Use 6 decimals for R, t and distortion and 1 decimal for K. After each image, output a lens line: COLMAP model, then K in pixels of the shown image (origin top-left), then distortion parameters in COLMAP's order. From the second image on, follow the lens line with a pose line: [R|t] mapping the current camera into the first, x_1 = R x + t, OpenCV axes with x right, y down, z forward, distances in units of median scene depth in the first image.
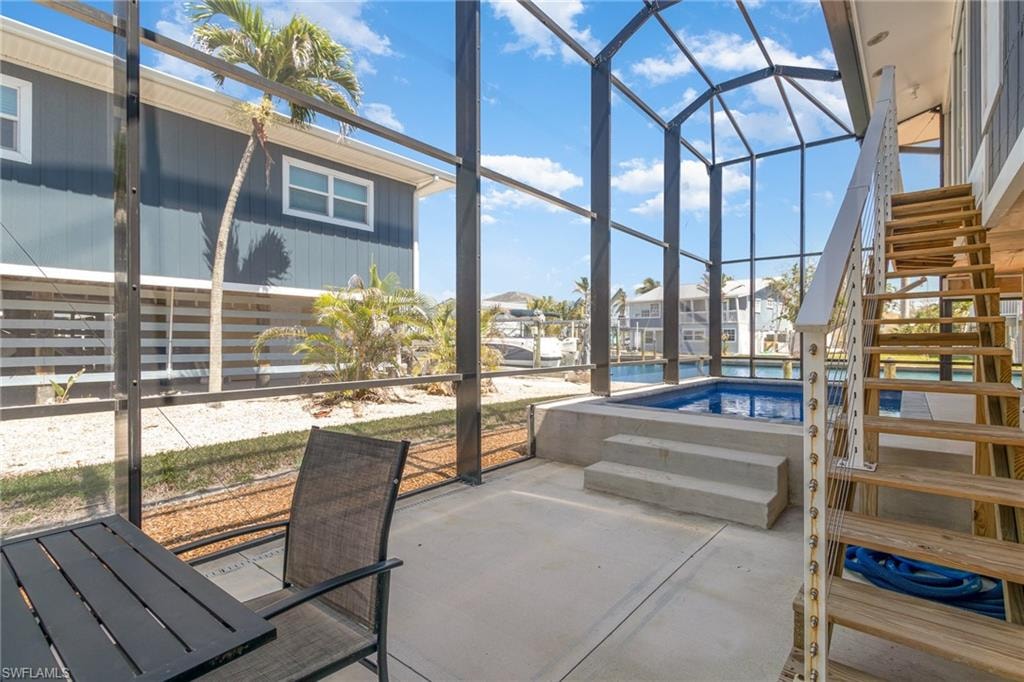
lens RADIAL K [[467.4, 0, 512.0], [0, 467.4, 341.0], [0, 0, 1]] dist [0.000304, -0.000126]
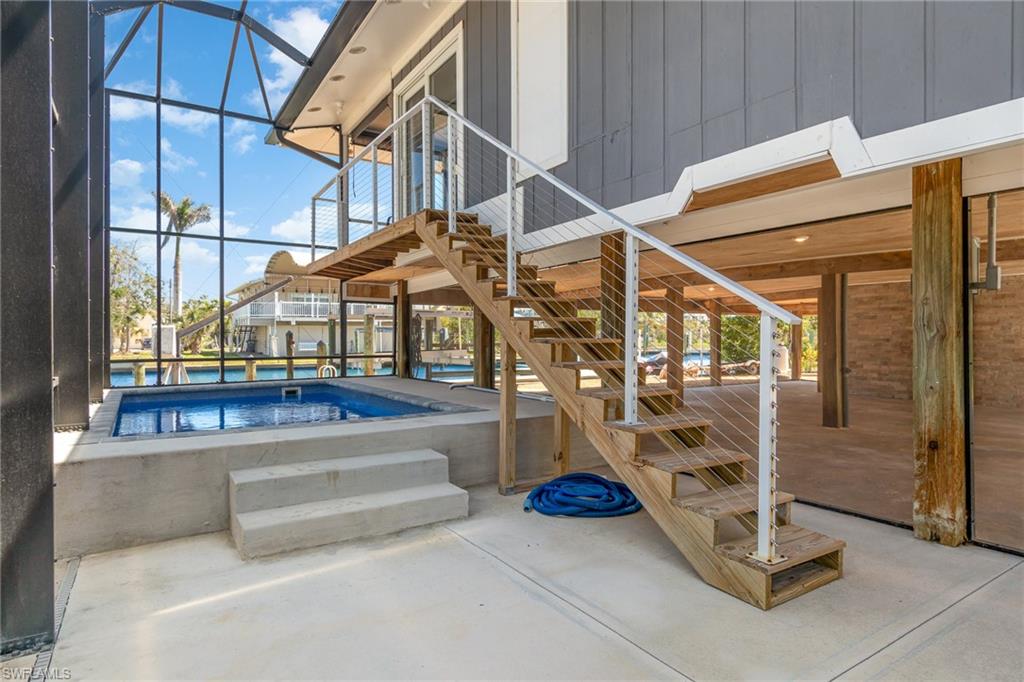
lens RADIAL K [[562.1, 0, 512.0], [0, 562.1, 341.0], [0, 0, 1]] dist [-0.005567, -0.001014]
pose [[0.307959, -0.003566, 0.951393, -0.492532], [0.005197, 0.999984, 0.002066, 0.014861], [-0.951385, 0.004308, 0.307973, 0.438979]]
